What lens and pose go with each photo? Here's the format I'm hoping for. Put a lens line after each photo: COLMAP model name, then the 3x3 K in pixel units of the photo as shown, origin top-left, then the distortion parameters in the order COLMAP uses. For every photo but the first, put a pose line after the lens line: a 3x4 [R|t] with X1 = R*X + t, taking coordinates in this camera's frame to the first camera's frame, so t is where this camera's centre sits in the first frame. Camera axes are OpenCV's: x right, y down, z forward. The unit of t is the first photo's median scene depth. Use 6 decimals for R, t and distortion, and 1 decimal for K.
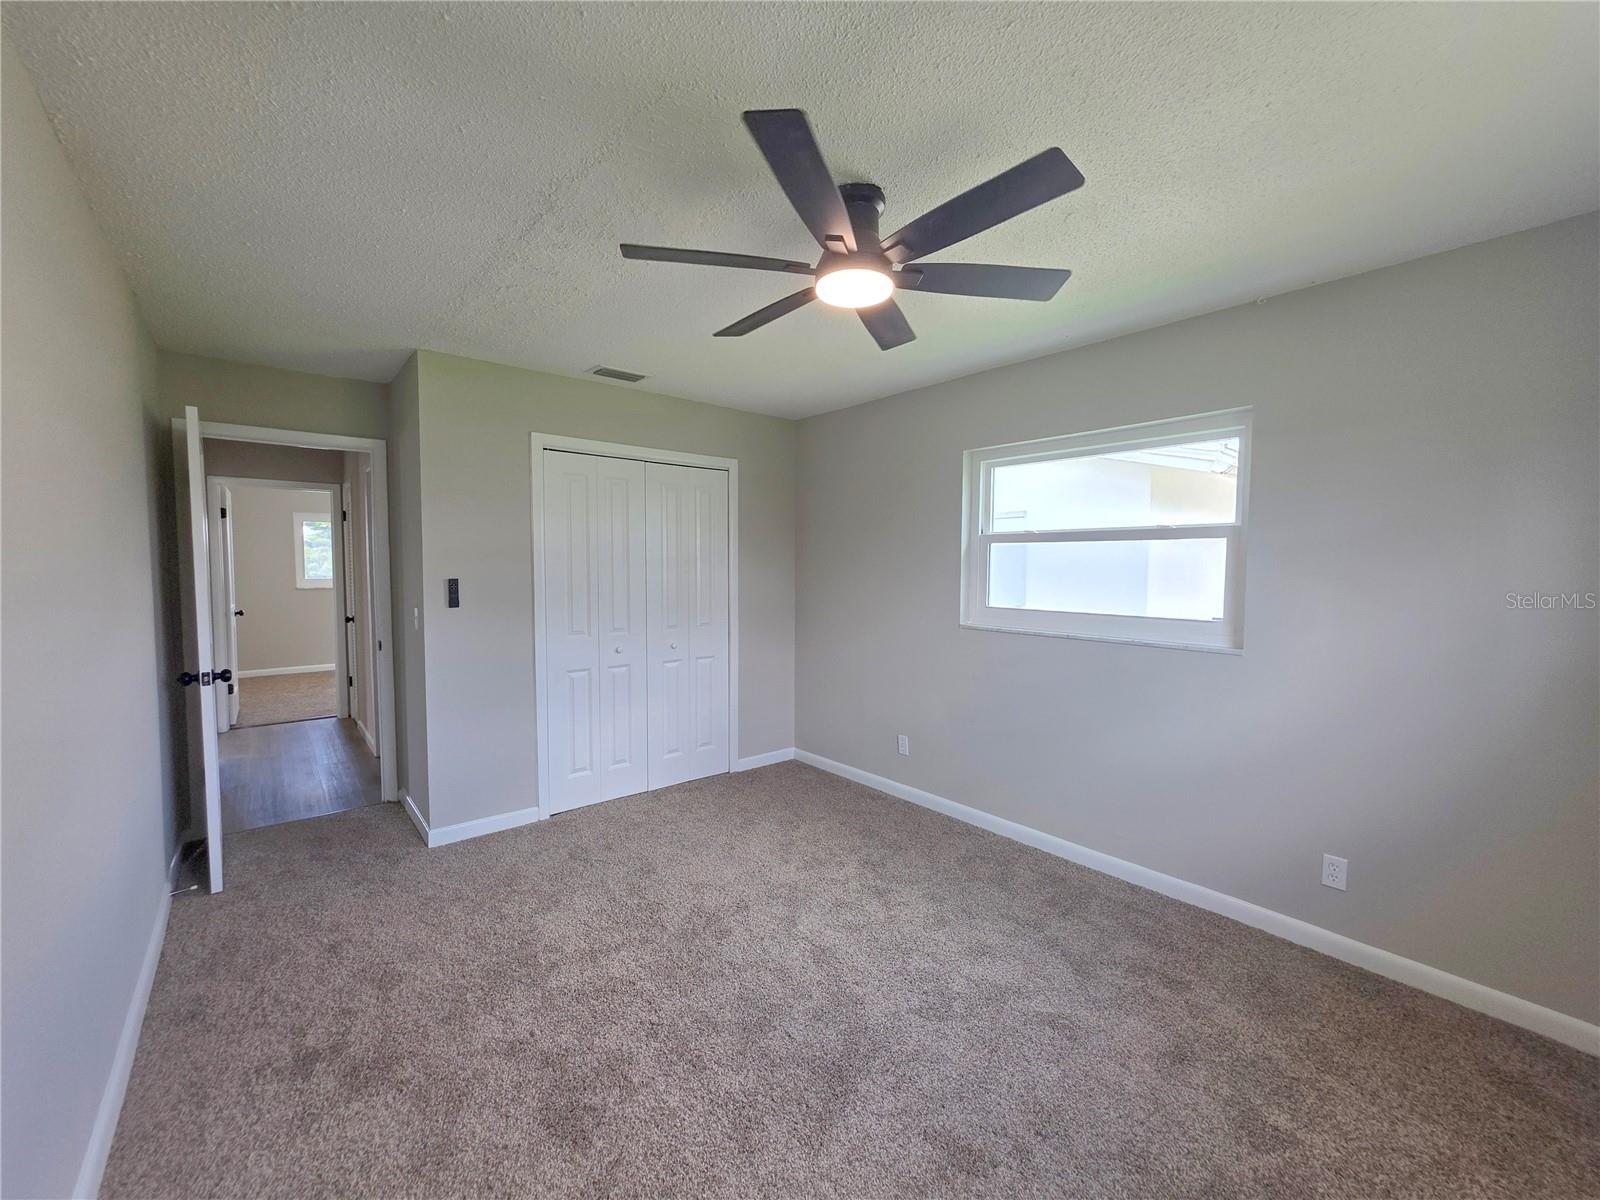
lens RADIAL K [[642.9, 0, 793.5], [0, 642.9, 597.0], [0, 0, 1]] dist [0.000306, 0.000884]
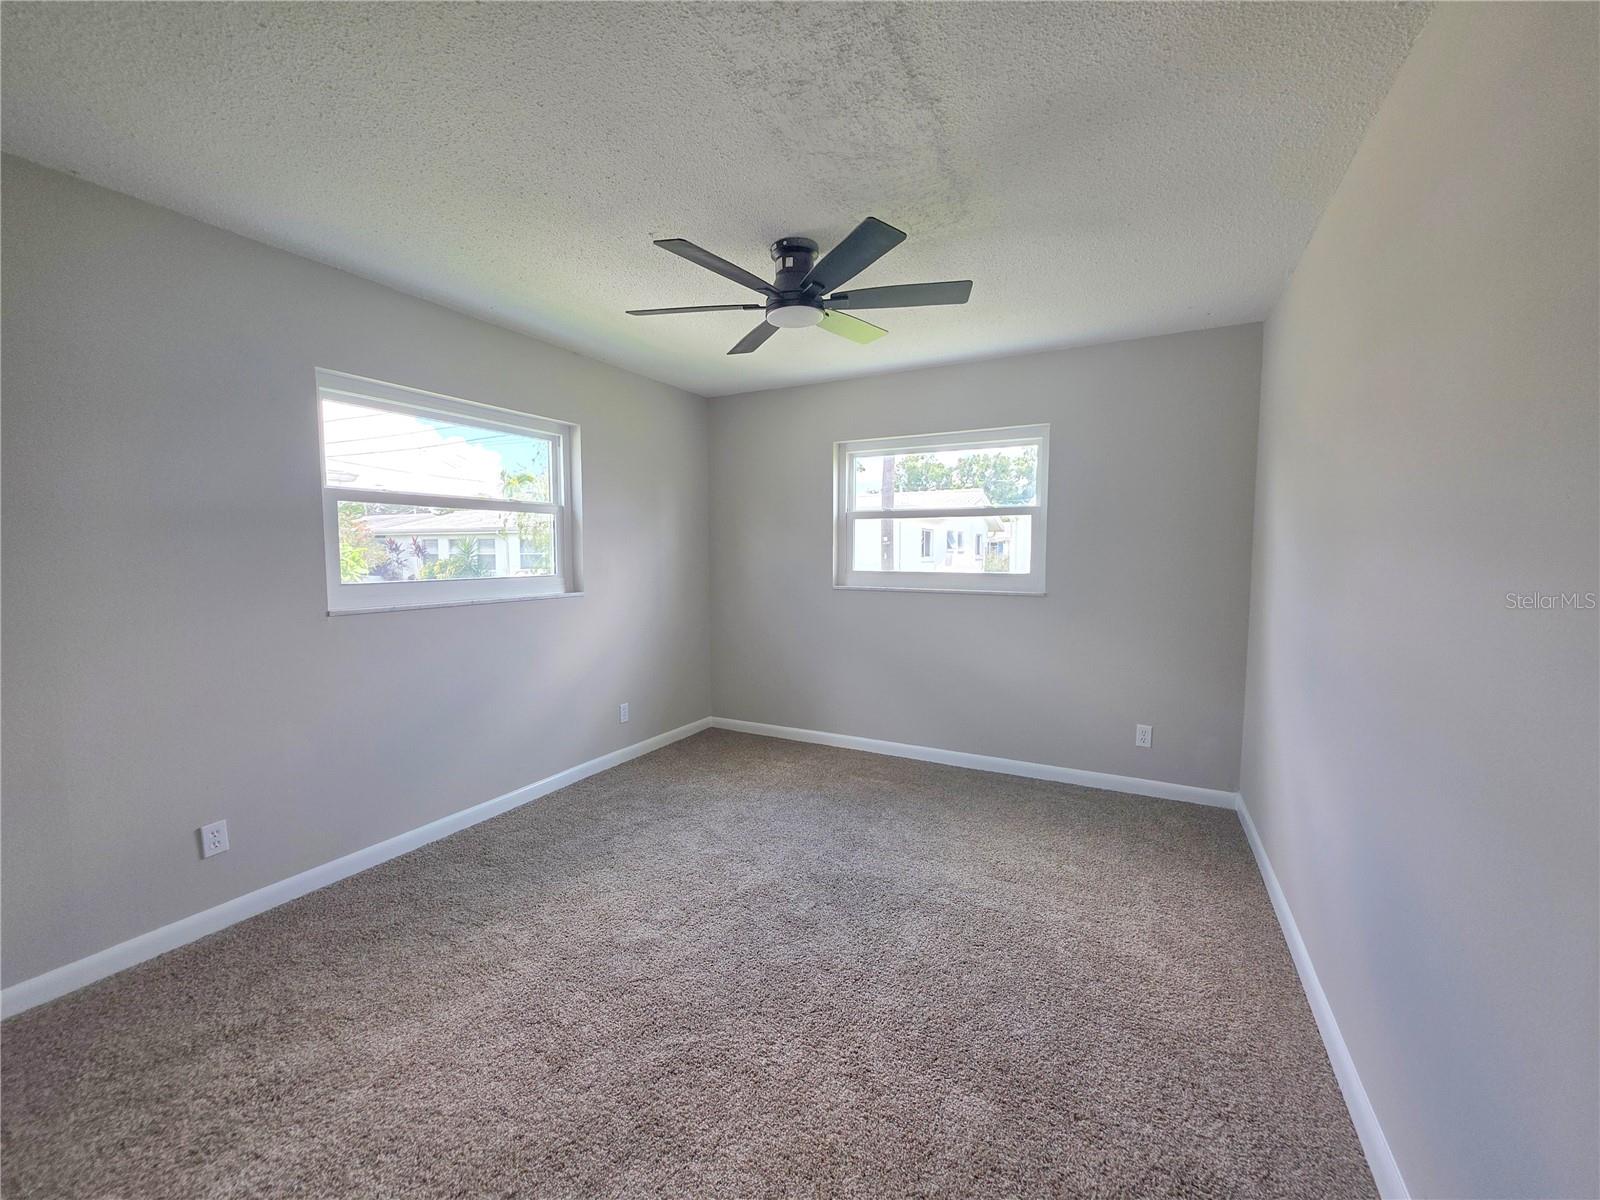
lens RADIAL K [[646.7, 0, 797.6], [0, 646.7, 596.4], [0, 0, 1]] dist [0.001712, 0.000502]
pose [[-0.380498, -0.073694, 0.921841, -0.754853], [0.047018, 0.993989, 0.098869, -0.026320], [-0.923586, 0.080962, -0.374746, 0.989759]]
